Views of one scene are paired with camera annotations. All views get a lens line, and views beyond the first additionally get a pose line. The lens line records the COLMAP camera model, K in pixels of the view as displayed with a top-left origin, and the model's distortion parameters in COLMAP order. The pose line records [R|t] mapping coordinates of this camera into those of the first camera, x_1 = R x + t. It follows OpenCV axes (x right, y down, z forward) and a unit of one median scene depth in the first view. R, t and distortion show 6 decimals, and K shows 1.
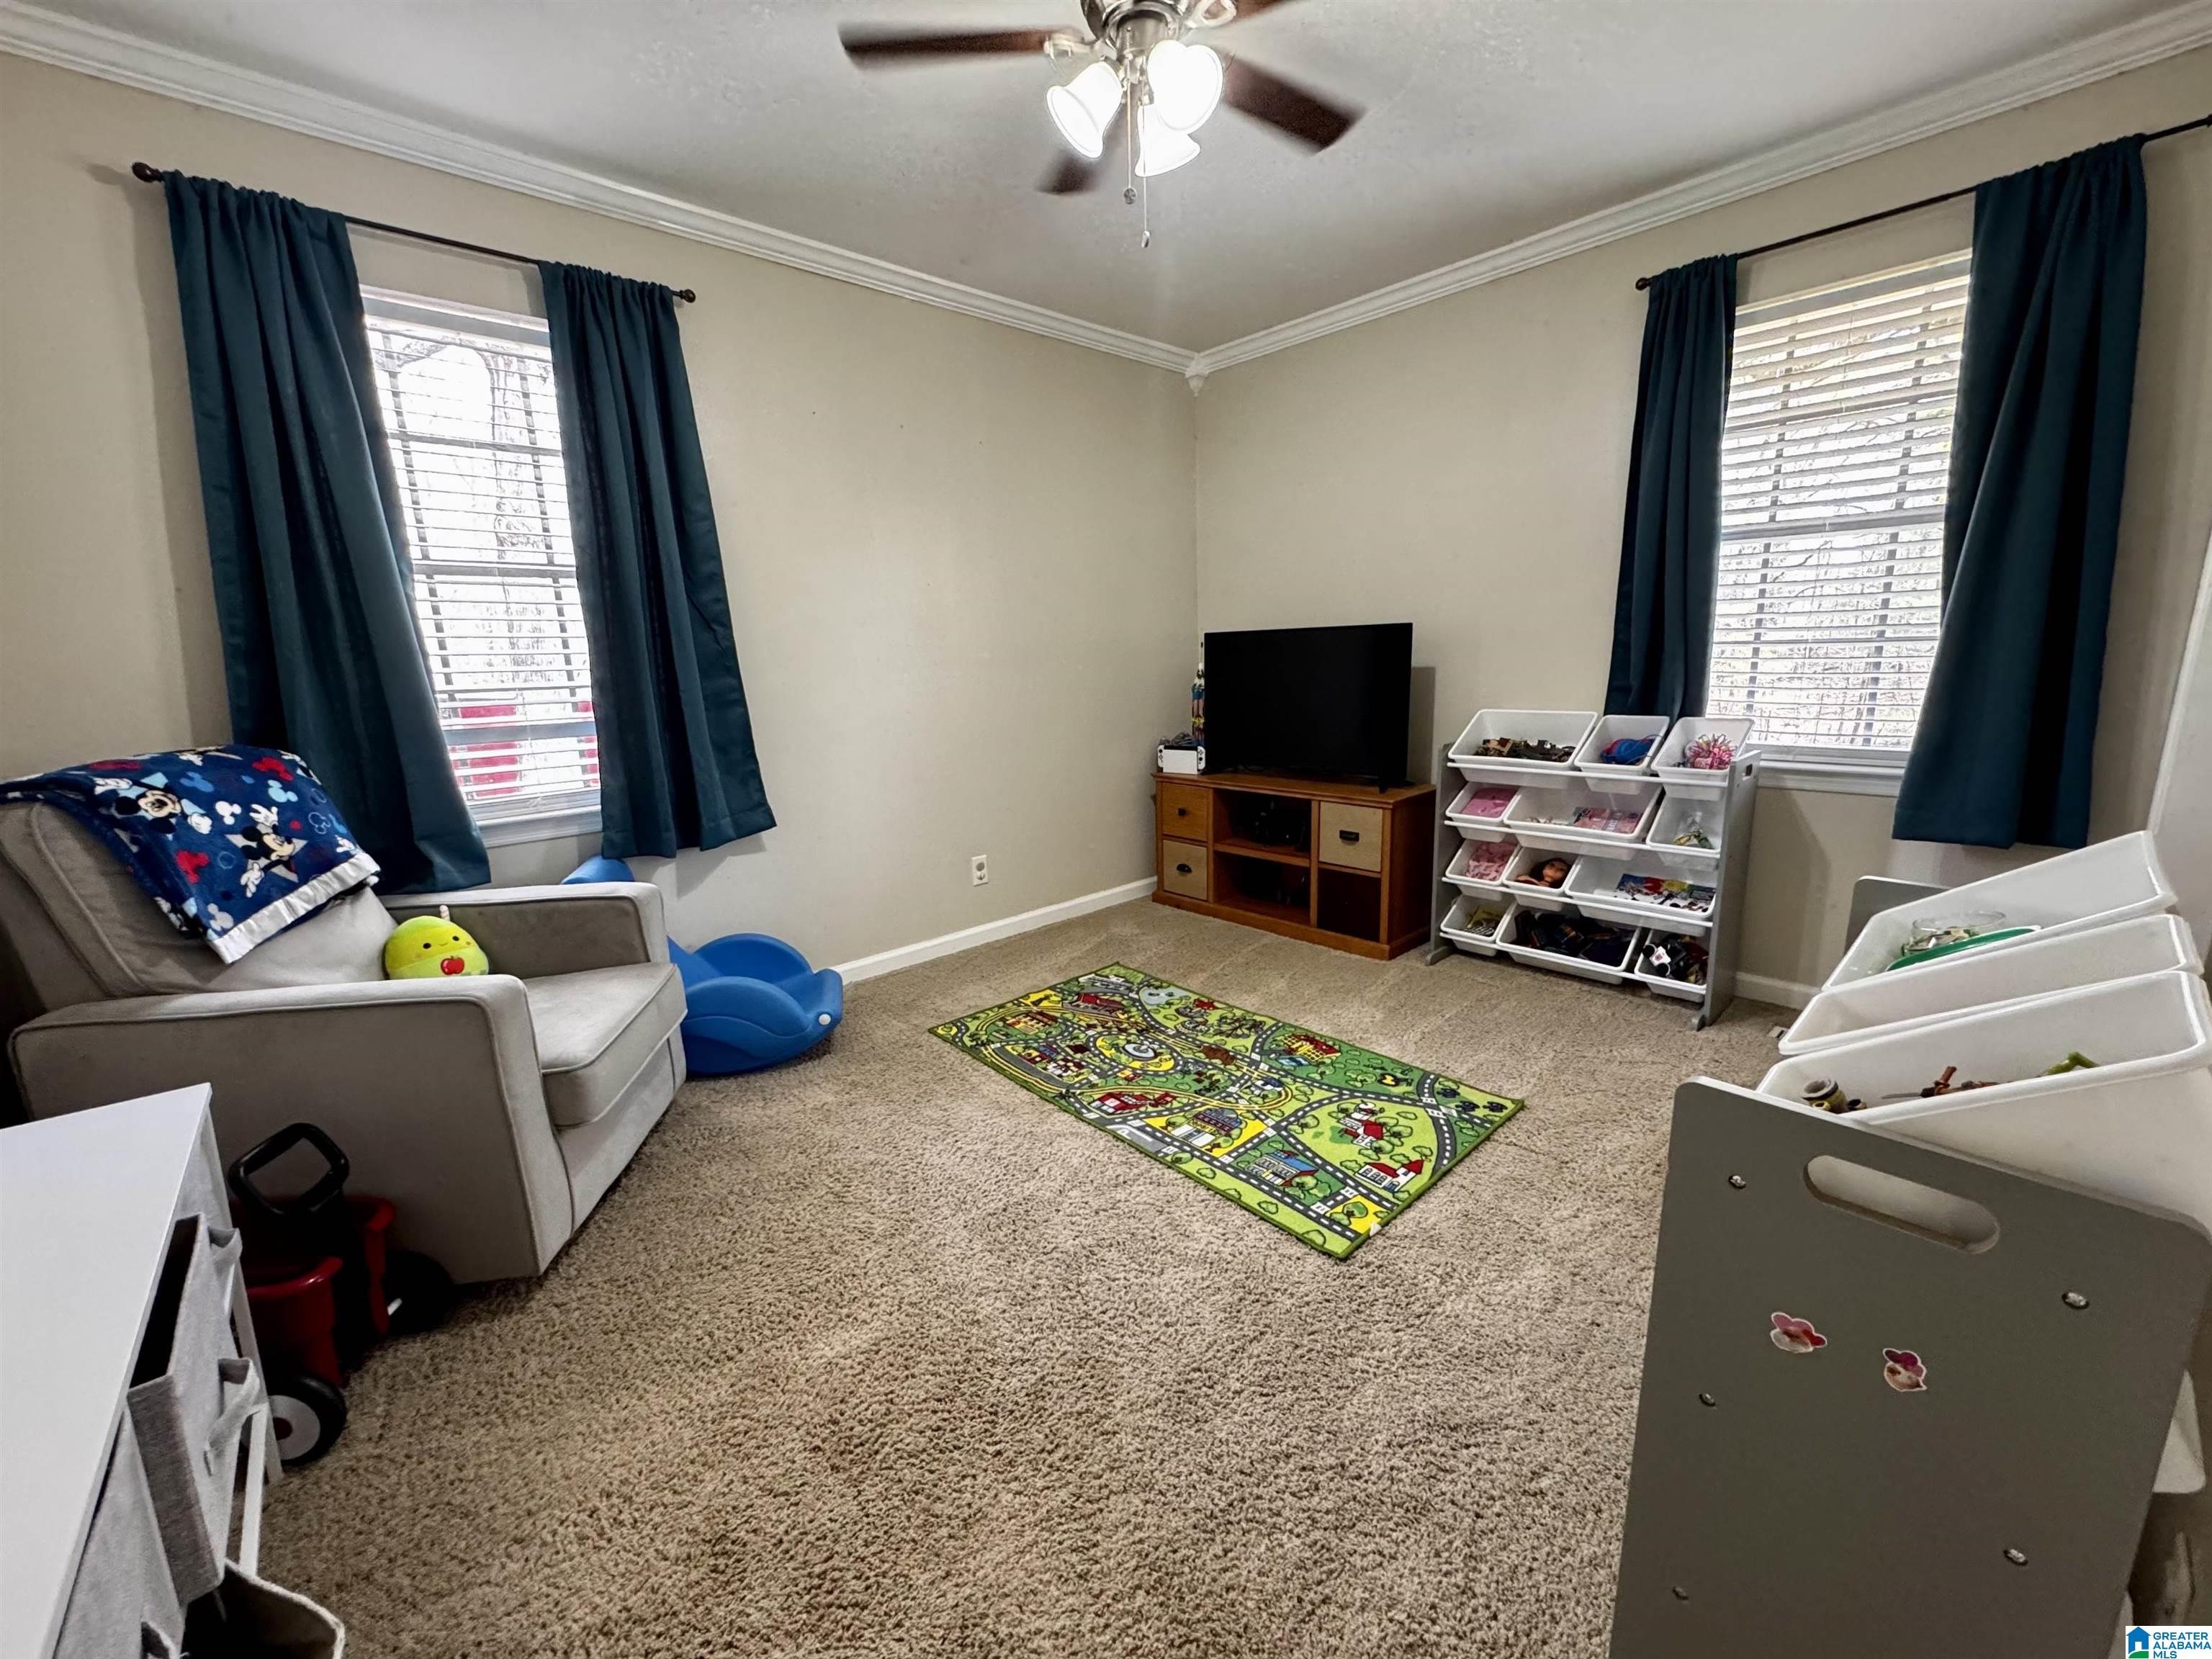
lens RADIAL K [[884.3, 0, 1106.0], [0, 884.3, 829.5], [0, 0, 1]] dist [-0.000874, -0.000229]
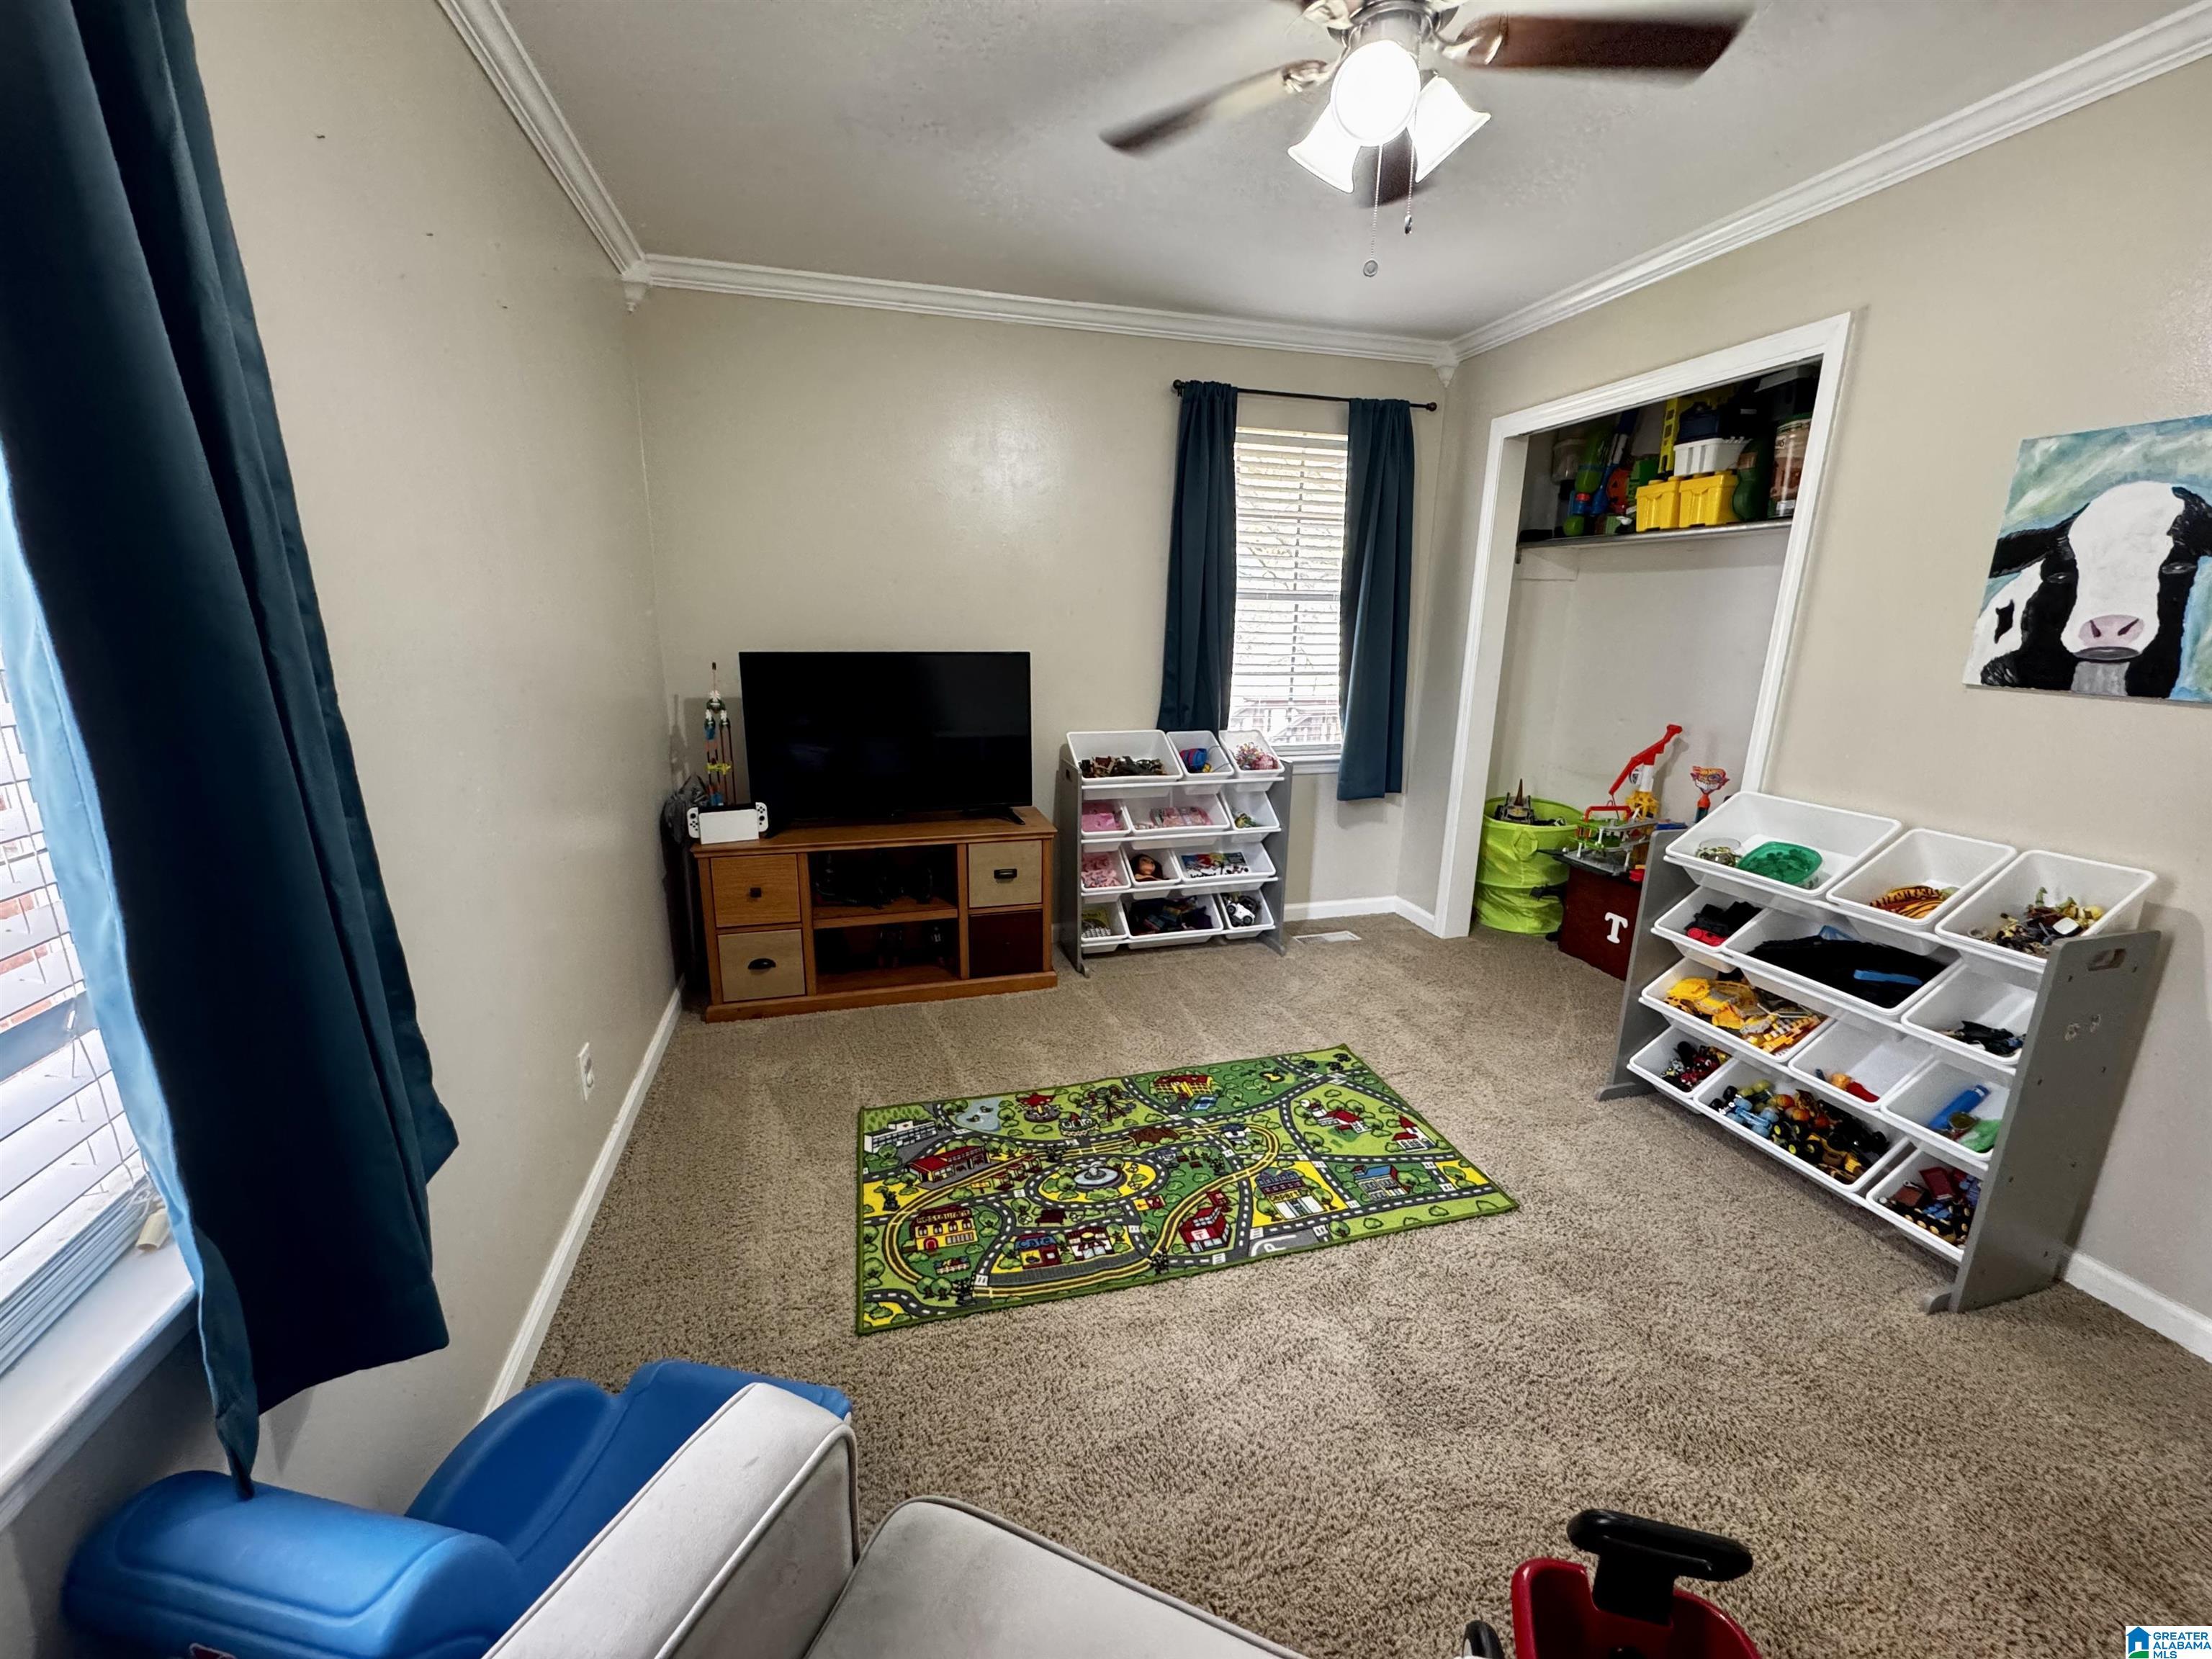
lens RADIAL K [[884.3, 0, 1106.0], [0, 884.3, 829.5], [0, 0, 1]] dist [-0.000874, -0.000229]
pose [[0.449143, -0.171139, 0.876916, -0.596817], [0.151897, 0.981822, 0.113813, -0.156438], [-0.880453, 0.082083, 0.466974, 0.538666]]
